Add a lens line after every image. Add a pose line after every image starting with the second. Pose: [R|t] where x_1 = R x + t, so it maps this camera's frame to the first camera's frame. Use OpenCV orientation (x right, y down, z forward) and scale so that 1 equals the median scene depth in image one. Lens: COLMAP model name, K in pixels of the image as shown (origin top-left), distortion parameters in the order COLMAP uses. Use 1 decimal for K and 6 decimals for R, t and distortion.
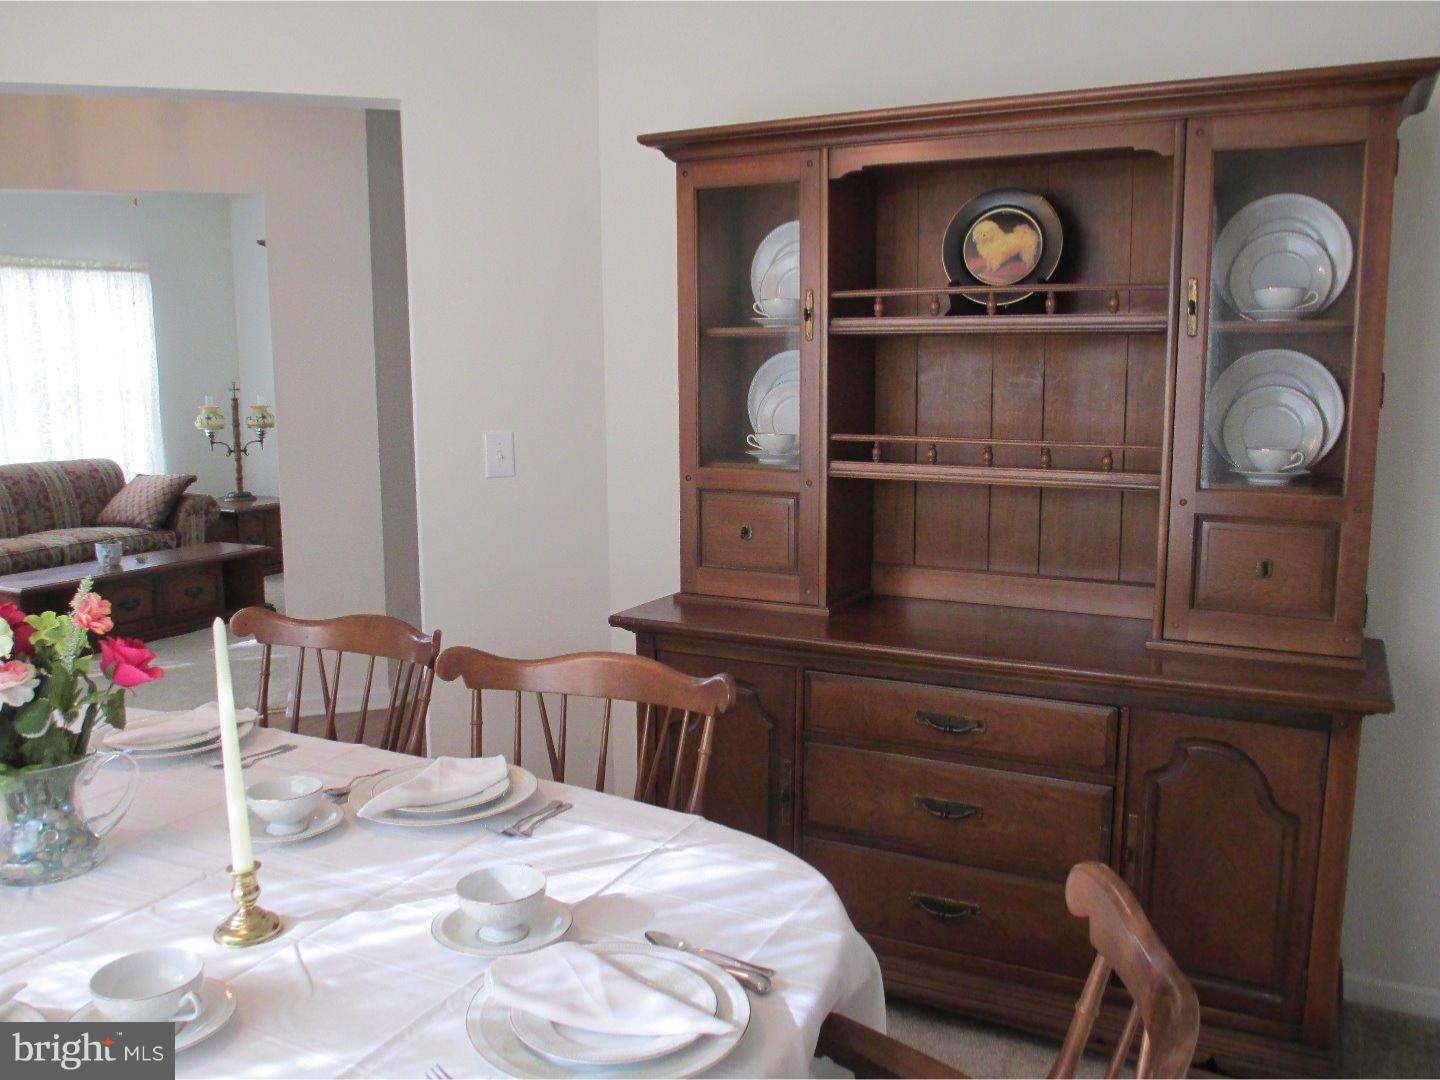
lens RADIAL K [[1223.8, 0, 721.8], [0, 1223.8, 518.9], [0, 0, 1]] dist [-0.066094, 0.049313]
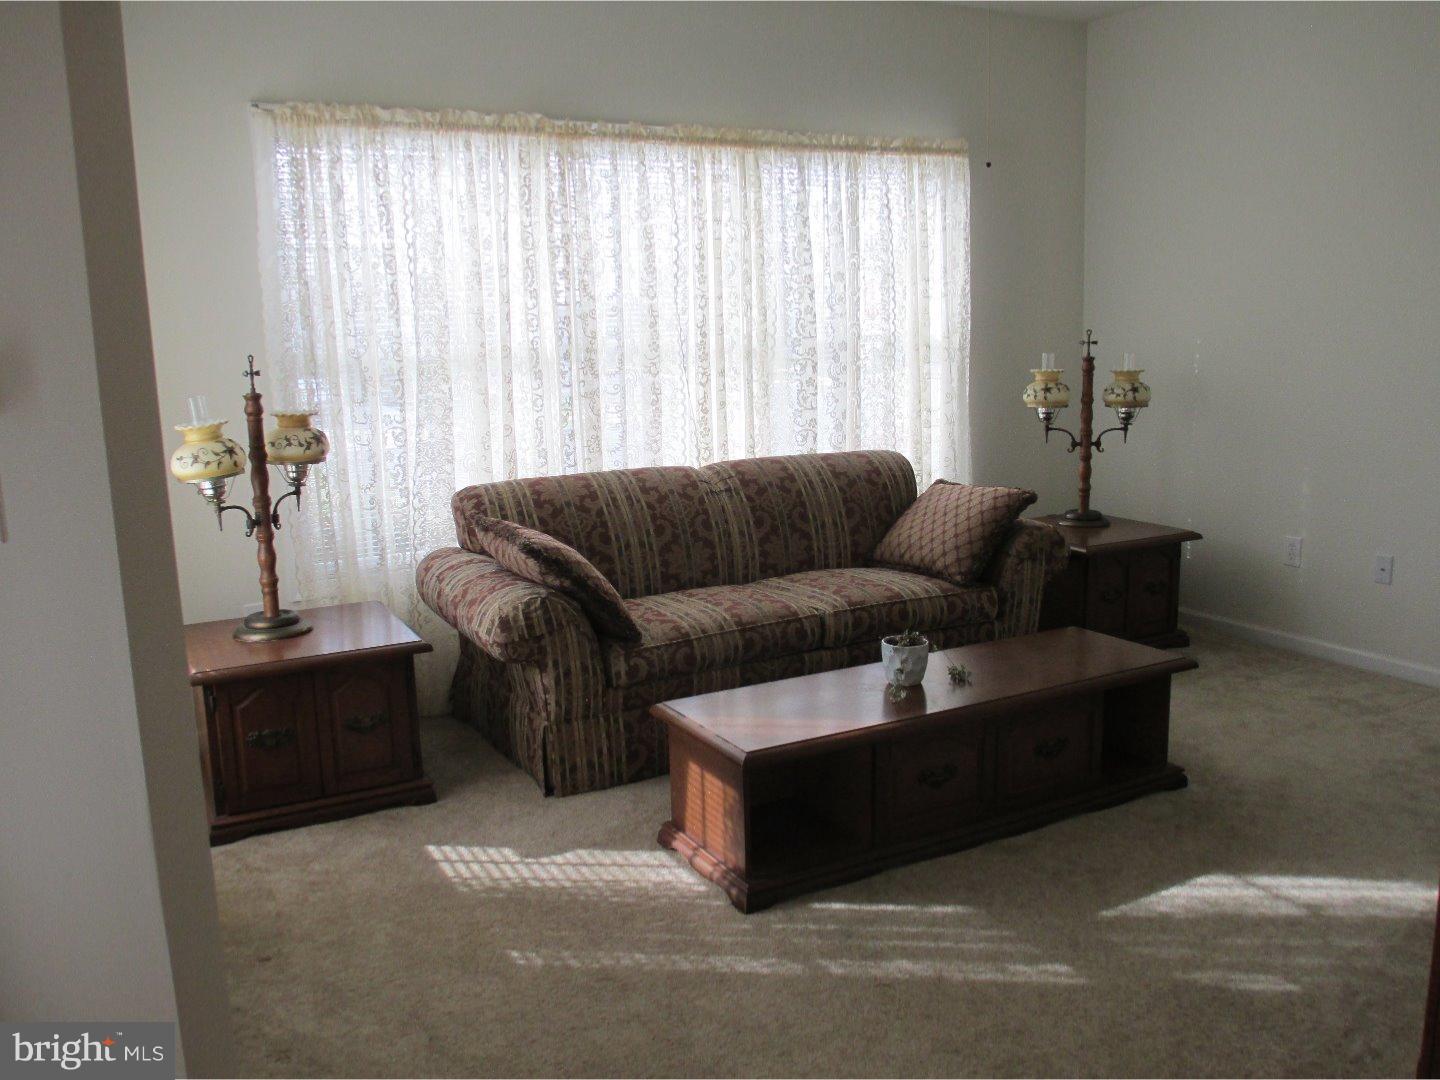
lens RADIAL K [[1223.8, 0, 724.8], [0, 1223.8, 536.9], [0, 0, 1]] dist [-0.066094, 0.049313]
pose [[0.838979, 0.088819, -0.536867, -0.246062], [-0.058257, 0.995580, 0.073668, -0.049369], [0.541037, -0.030529, 0.840445, 0.431448]]
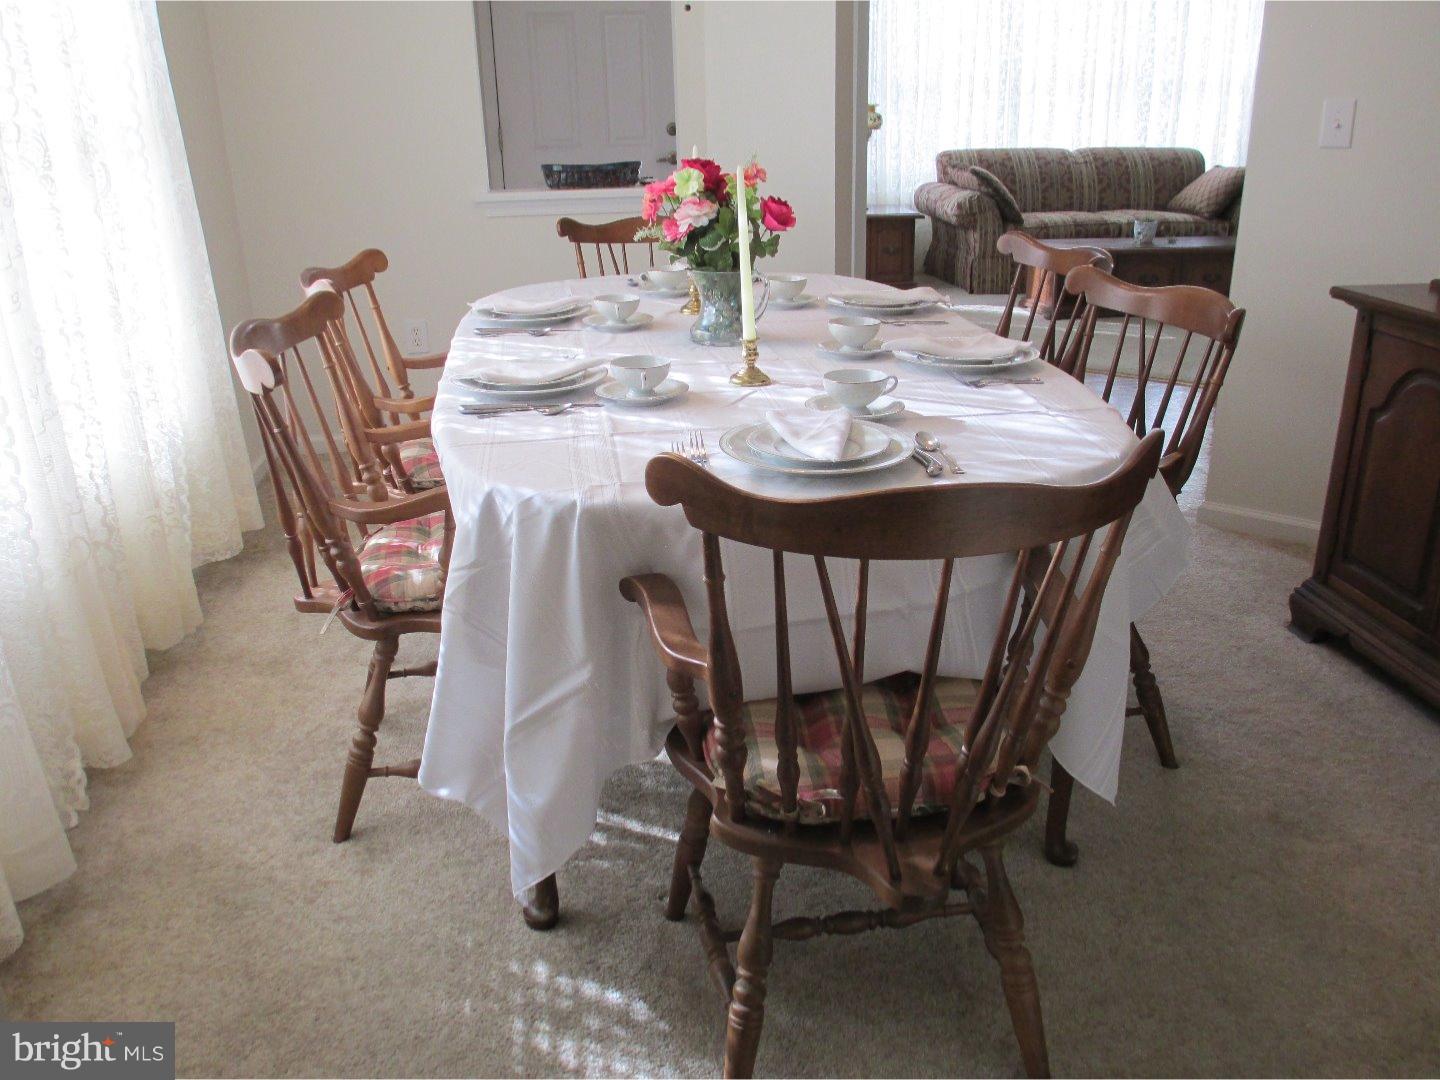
lens RADIAL K [[1223.8, 0, 734.2], [0, 1223.8, 546.8], [0, 0, 1]] dist [-0.066094, 0.049313]
pose [[0.602205, 0.290349, -0.743671, 0.145791], [-0.100383, 0.951666, 0.290268, 0.016442], [0.792005, -0.100149, 0.602244, 0.003953]]
